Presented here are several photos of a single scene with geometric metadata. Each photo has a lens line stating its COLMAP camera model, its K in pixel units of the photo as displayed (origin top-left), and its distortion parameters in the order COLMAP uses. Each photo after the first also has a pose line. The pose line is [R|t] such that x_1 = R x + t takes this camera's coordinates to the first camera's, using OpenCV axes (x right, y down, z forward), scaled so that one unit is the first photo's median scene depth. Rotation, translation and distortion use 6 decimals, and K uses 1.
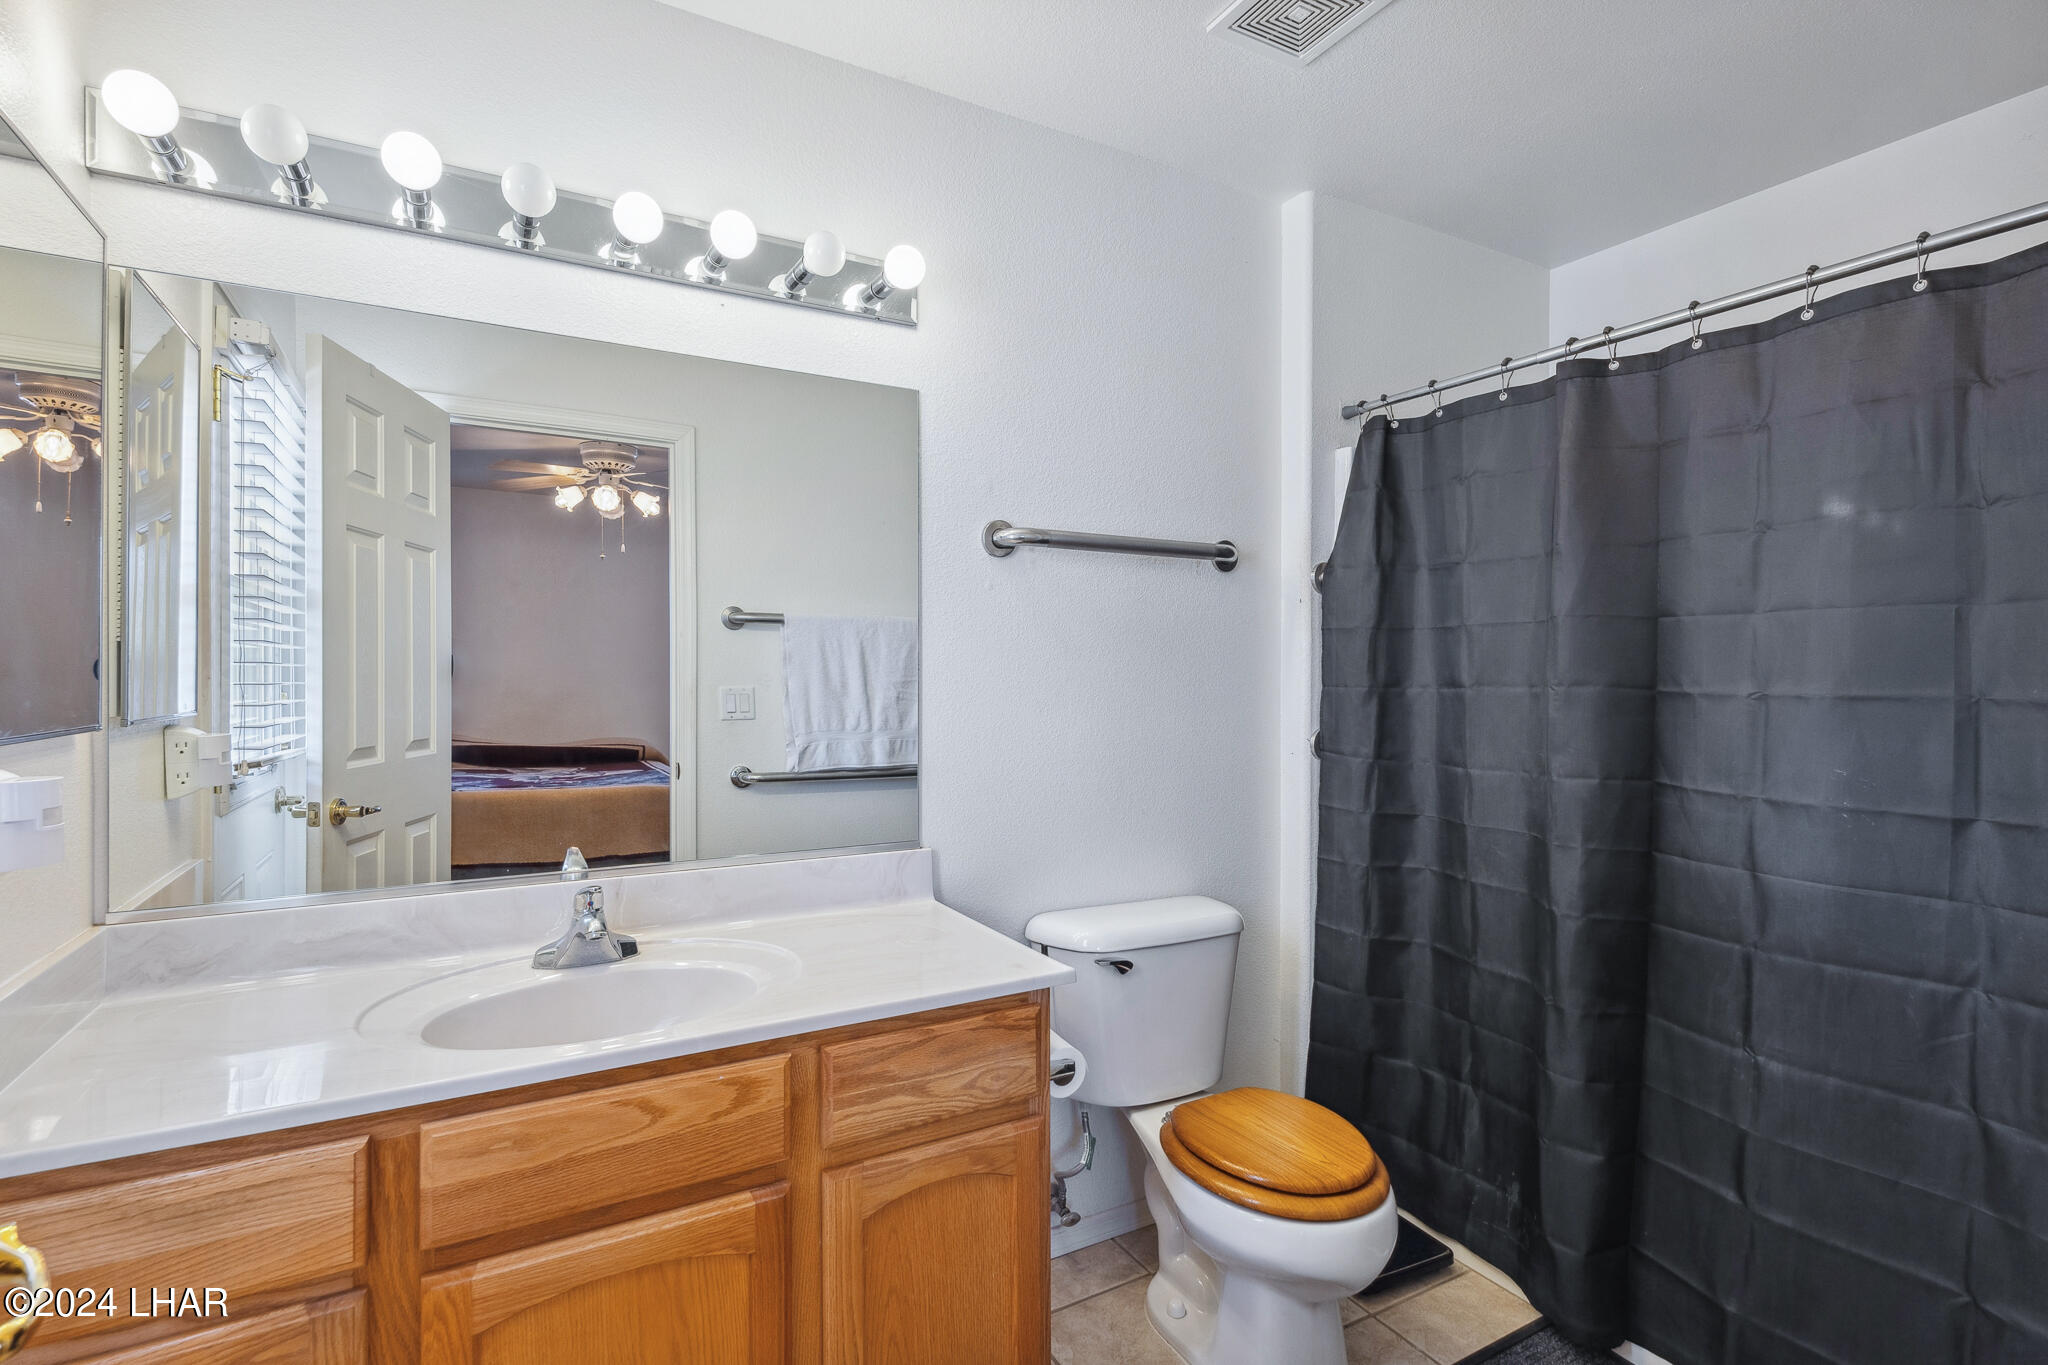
lens RADIAL K [[958.3, 0, 1029.5], [0, 958.3, 678.7], [0, 0, 1]] dist [0.001223, -0.000215]
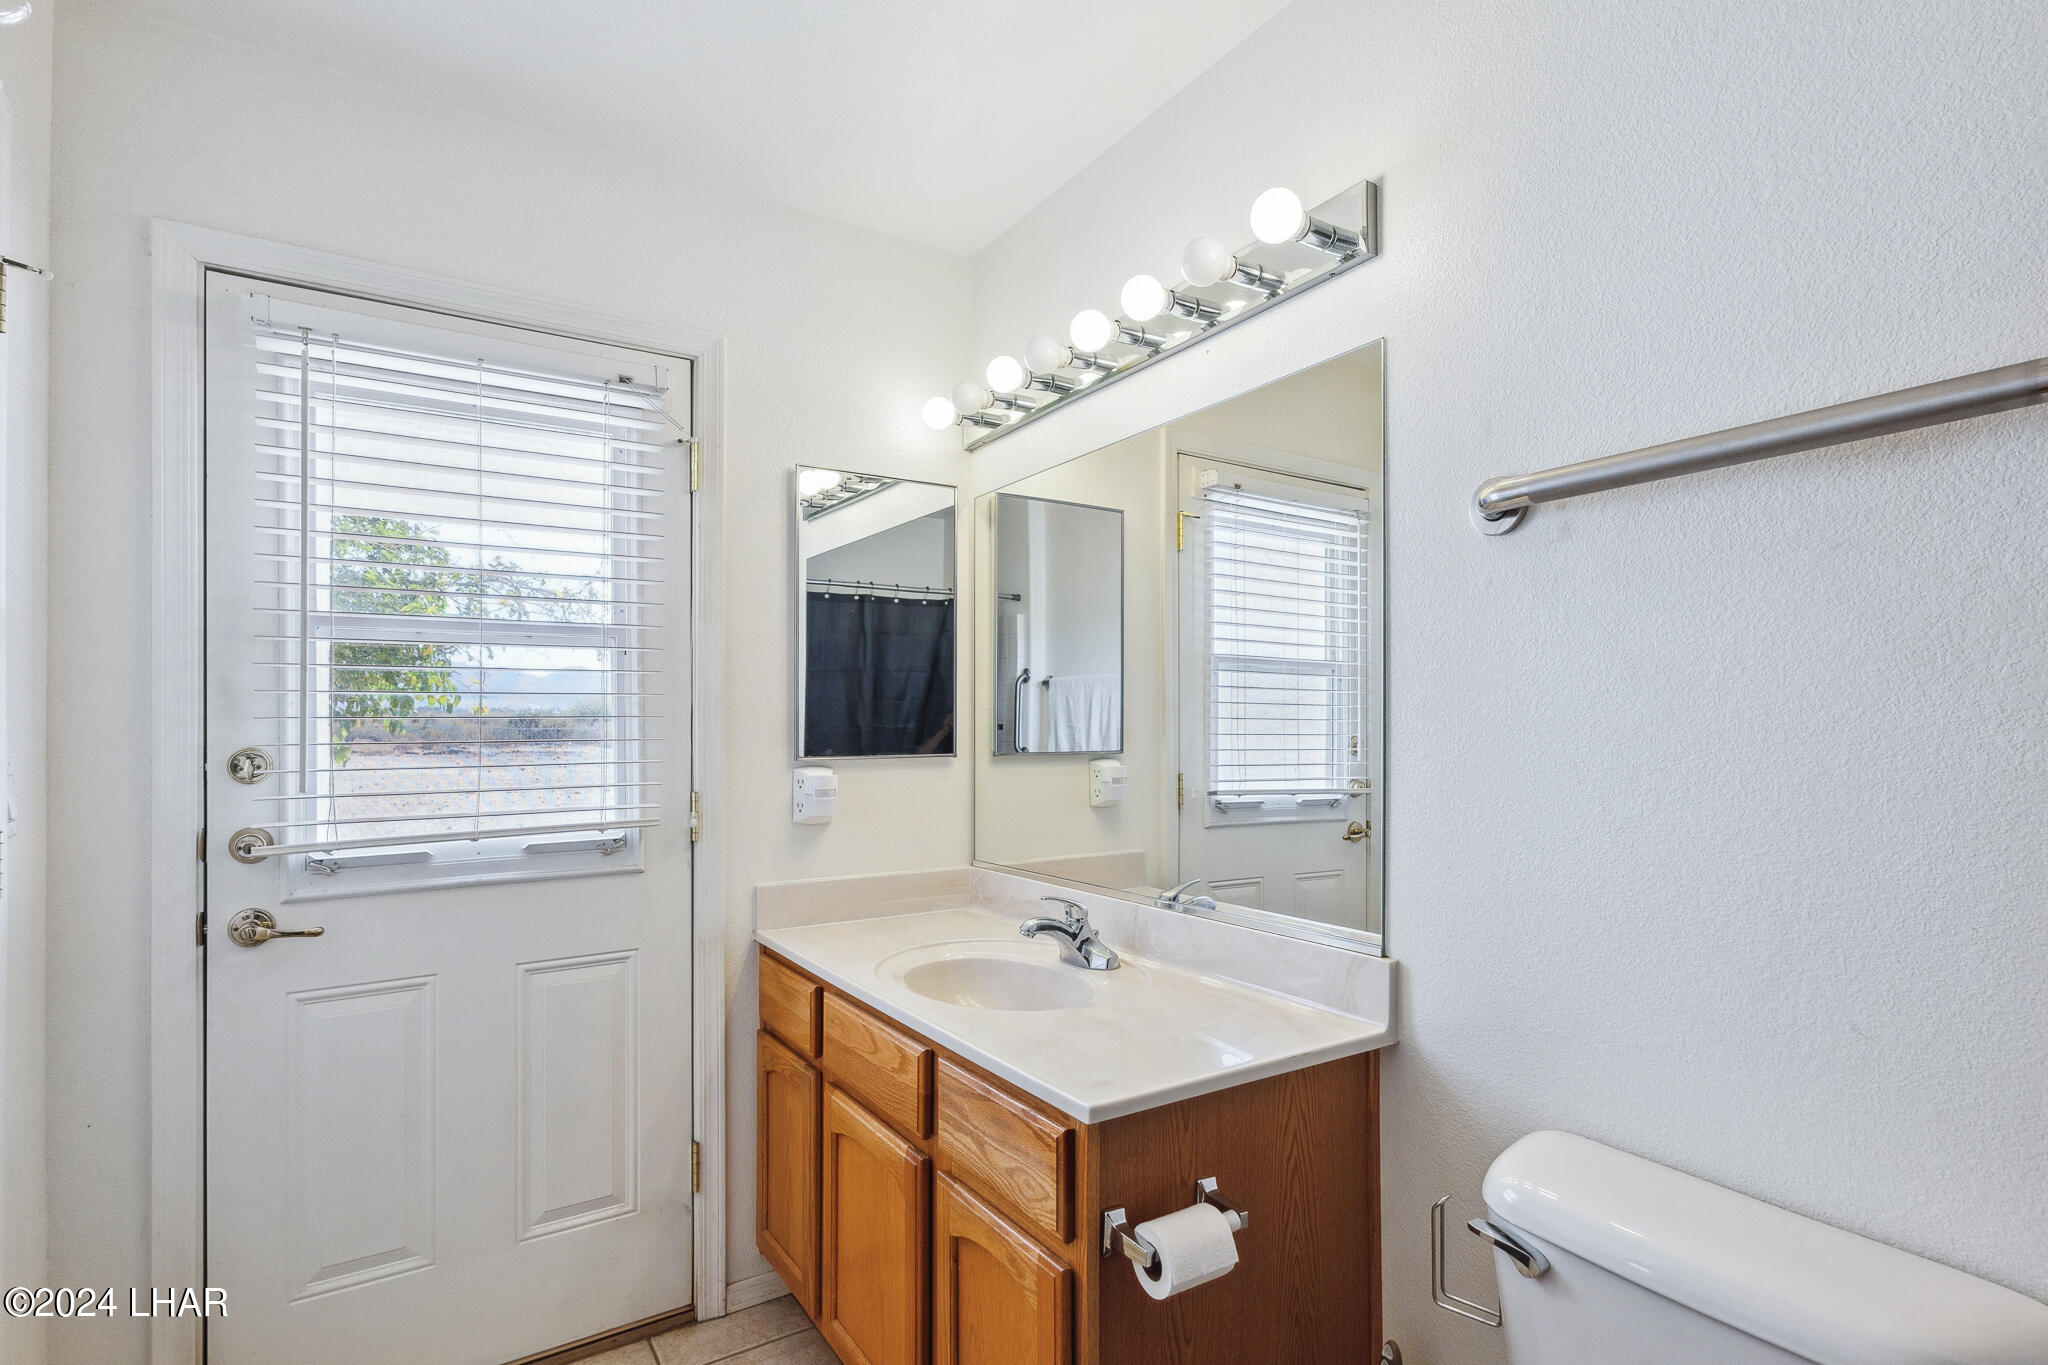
lens RADIAL K [[1020.3, 0, 1024.1], [0, 1020.3, 719.5], [0, 0, 1]] dist [-0.000374, -0.000222]
pose [[0.055761, -0.007385, -0.998417, 0.934519], [0.001580, 0.999972, -0.007308, -0.001061], [0.998443, -0.001170, 0.055771, 0.981092]]
